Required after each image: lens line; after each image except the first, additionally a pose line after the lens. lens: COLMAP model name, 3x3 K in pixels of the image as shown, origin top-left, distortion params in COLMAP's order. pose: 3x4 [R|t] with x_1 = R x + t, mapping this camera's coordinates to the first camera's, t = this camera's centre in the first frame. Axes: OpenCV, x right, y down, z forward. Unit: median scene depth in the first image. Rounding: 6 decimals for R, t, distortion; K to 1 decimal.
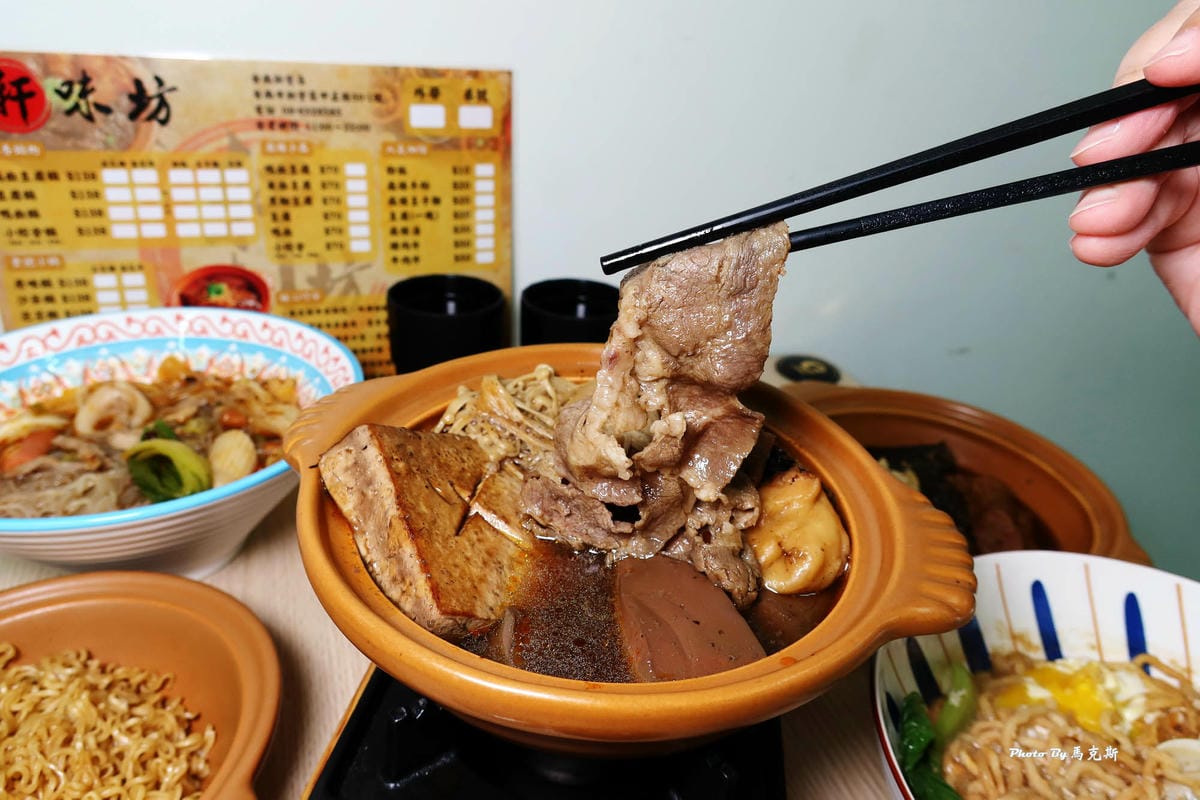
lens RADIAL K [[810.5, 0, 600.0], [0, 810.5, 400.0], [0, 0, 1]] dist [-0.033994, 0.017518]
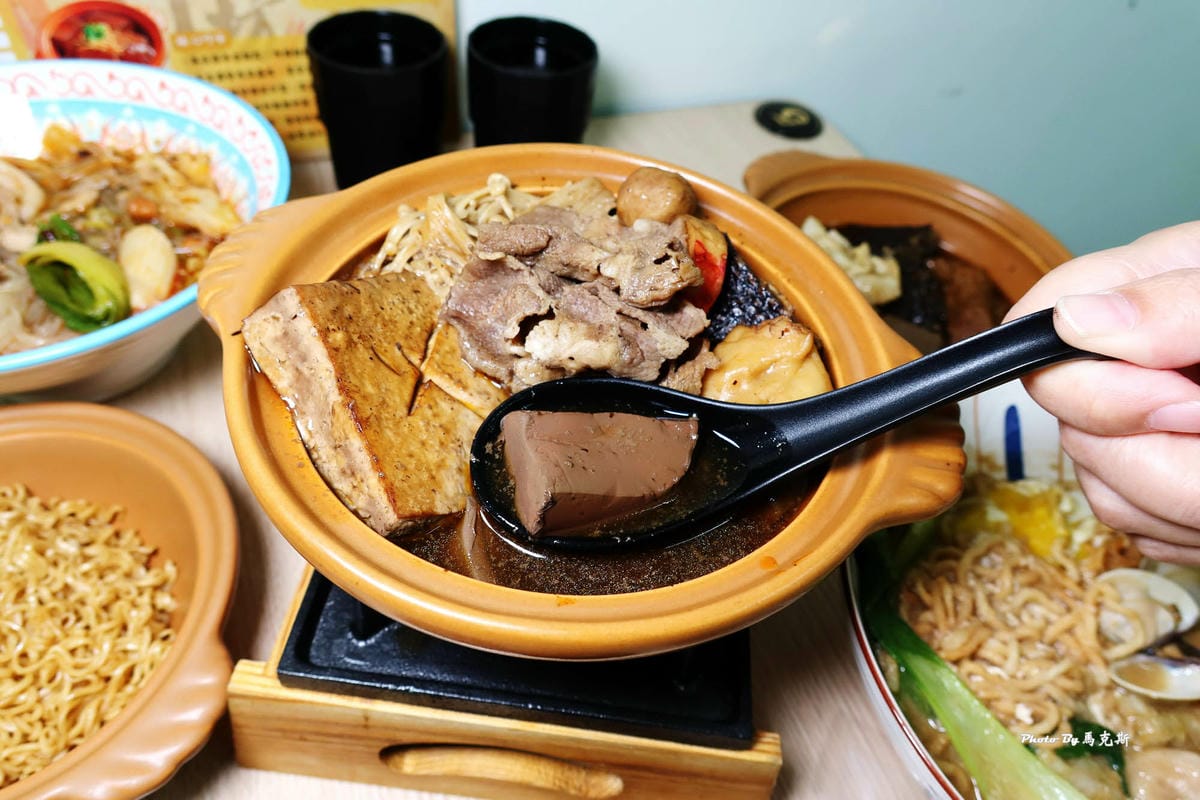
lens RADIAL K [[810.5, 0, 600.0], [0, 810.5, 400.0], [0, 0, 1]] dist [-0.033994, 0.017518]
pose [[0.998516, -0.008747, 0.053747, -0.010448], [-0.010674, 0.936432, 0.350686, -0.122685], [-0.053398, -0.350740, 0.934949, 0.115578]]
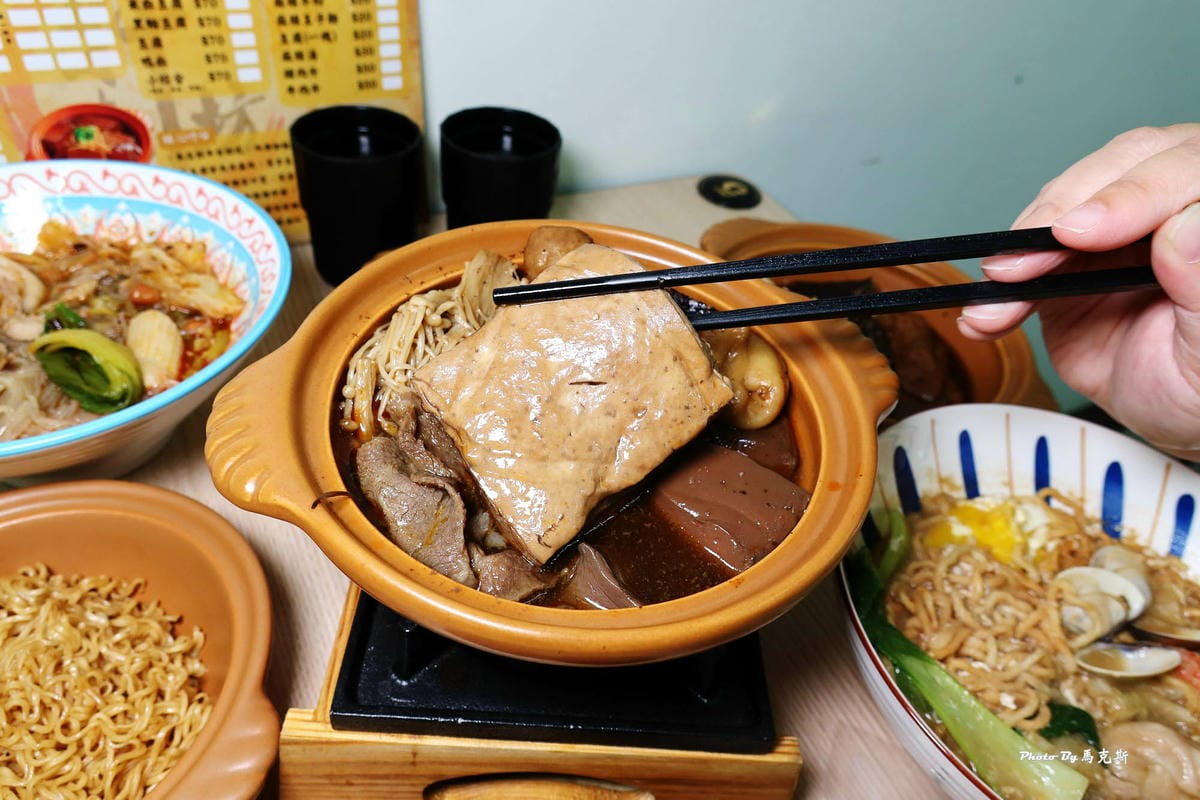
lens RADIAL K [[810.5, 0, 600.0], [0, 810.5, 400.0], [0, 0, 1]] dist [-0.033994, 0.017518]
pose [[0.989343, -0.060142, 0.132604, -0.094344], [0.023090, 0.963987, 0.264946, -0.121048], [-0.143763, -0.259060, 0.955102, 0.031896]]
